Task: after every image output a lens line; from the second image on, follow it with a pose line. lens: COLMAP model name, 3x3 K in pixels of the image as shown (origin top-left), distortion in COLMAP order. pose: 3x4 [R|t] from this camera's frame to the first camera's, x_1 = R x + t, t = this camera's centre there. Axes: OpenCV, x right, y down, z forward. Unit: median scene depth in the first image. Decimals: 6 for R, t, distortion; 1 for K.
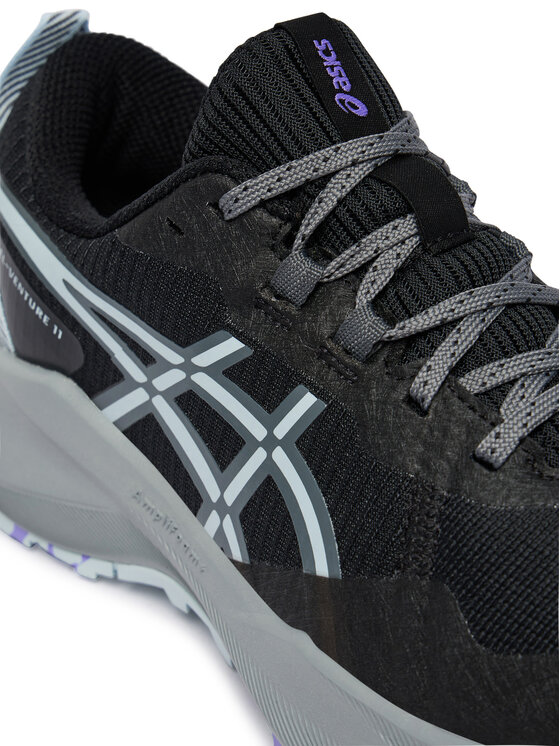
lens RADIAL K [[2336.1, 0, 280.0], [0, 2336.1, 373.0], [0, 0, 1]] dist [0.046685, 1.629480]
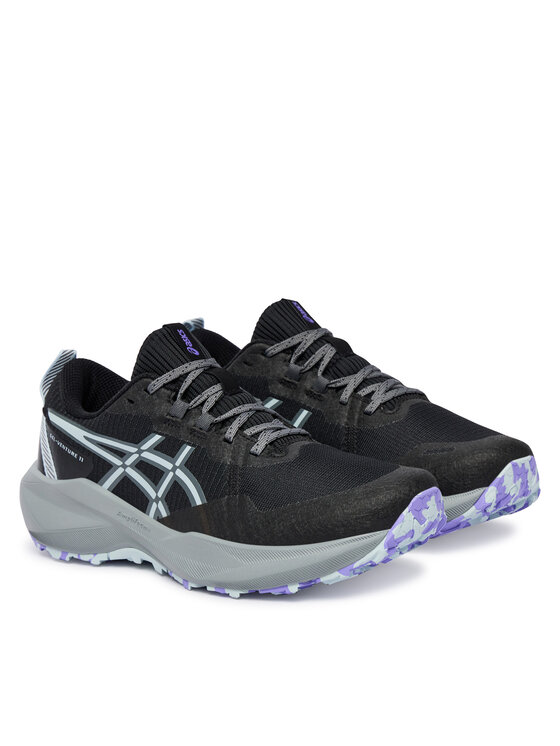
lens RADIAL K [[2193.8, 0, 280.0], [0, 2193.8, 373.0], [0, 0, 1]] dist [0.009829, 0.108235]
pose [[0.989468, -0.059022, 0.132172, -0.213026], [0.095724, 0.951736, -0.291609, 0.678873], [-0.108581, 0.301190, 0.947362, -1.457422]]
